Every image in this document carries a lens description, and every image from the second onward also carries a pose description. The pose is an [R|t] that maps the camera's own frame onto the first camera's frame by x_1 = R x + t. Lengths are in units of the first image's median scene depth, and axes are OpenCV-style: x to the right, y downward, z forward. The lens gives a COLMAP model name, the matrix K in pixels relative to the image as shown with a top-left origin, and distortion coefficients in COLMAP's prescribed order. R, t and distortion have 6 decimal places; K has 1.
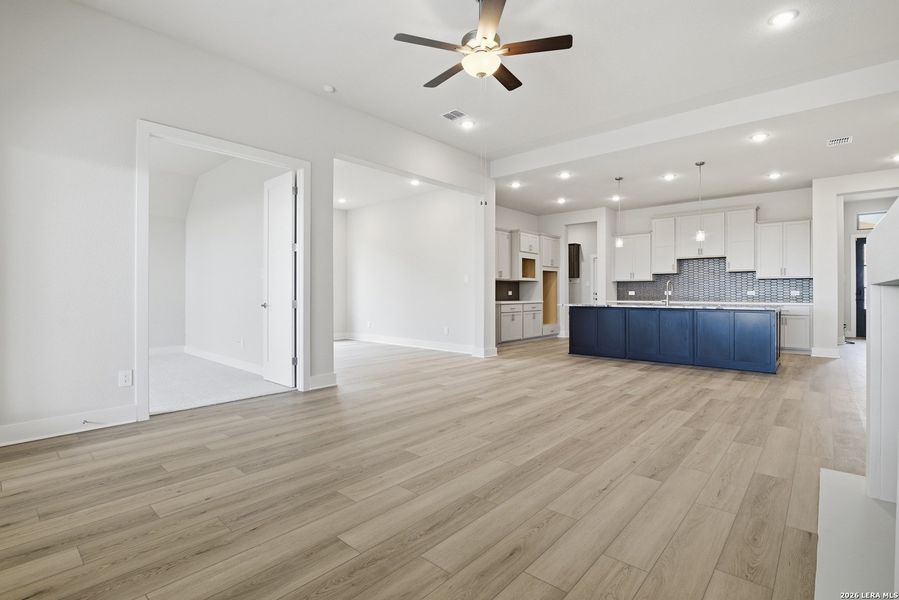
lens RADIAL K [[425.1, 0, 454.2], [0, 425.1, 297.5], [0, 0, 1]] dist [-0.018758, 0.000915]
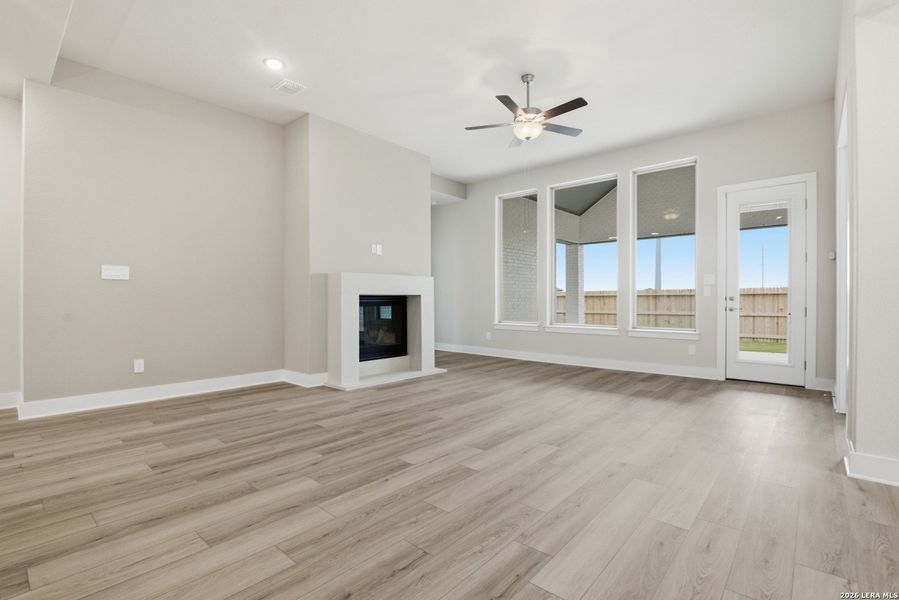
lens RADIAL K [[417.0, 0, 445.7], [0, 417.0, 299.1], [0, 0, 1]] dist [-0.017939, 0.000483]
pose [[-0.999845, 0.000039, 0.017599, 0.277899], [0.000135, 0.999985, 0.005444, -0.012019], [-0.017599, 0.005445, -0.999830, 2.119875]]
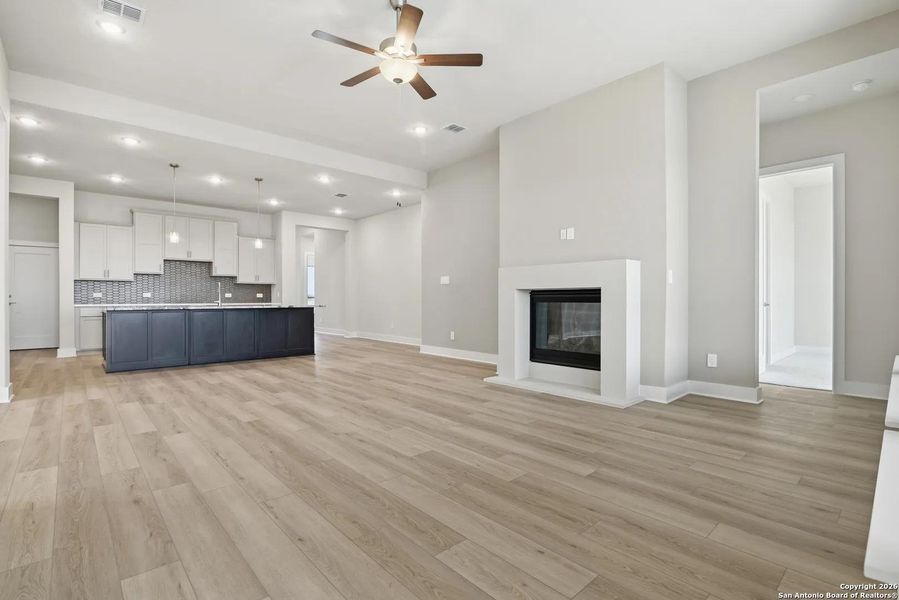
lens RADIAL K [[417.0, 0, 445.7], [0, 417.0, 299.1], [0, 0, 1]] dist [-0.017939, 0.000483]
pose [[0.118455, -0.002280, 0.992957, -0.851472], [0.007148, 0.999973, 0.001443, 0.009651], [-0.992934, 0.006927, 0.118469, 0.678761]]
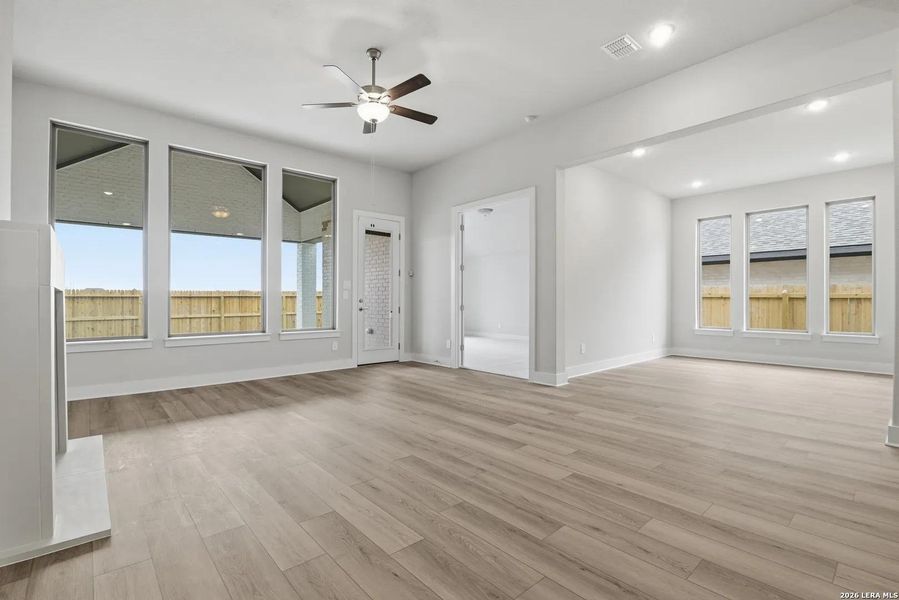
lens RADIAL K [[417.0, 0, 445.7], [0, 417.0, 299.1], [0, 0, 1]] dist [-0.017939, 0.000483]
pose [[-0.137839, -0.005422, -0.990440, 1.110538], [-0.004595, 0.999978, -0.004835, -0.005348], [0.990444, 0.003885, -0.137861, 1.230601]]
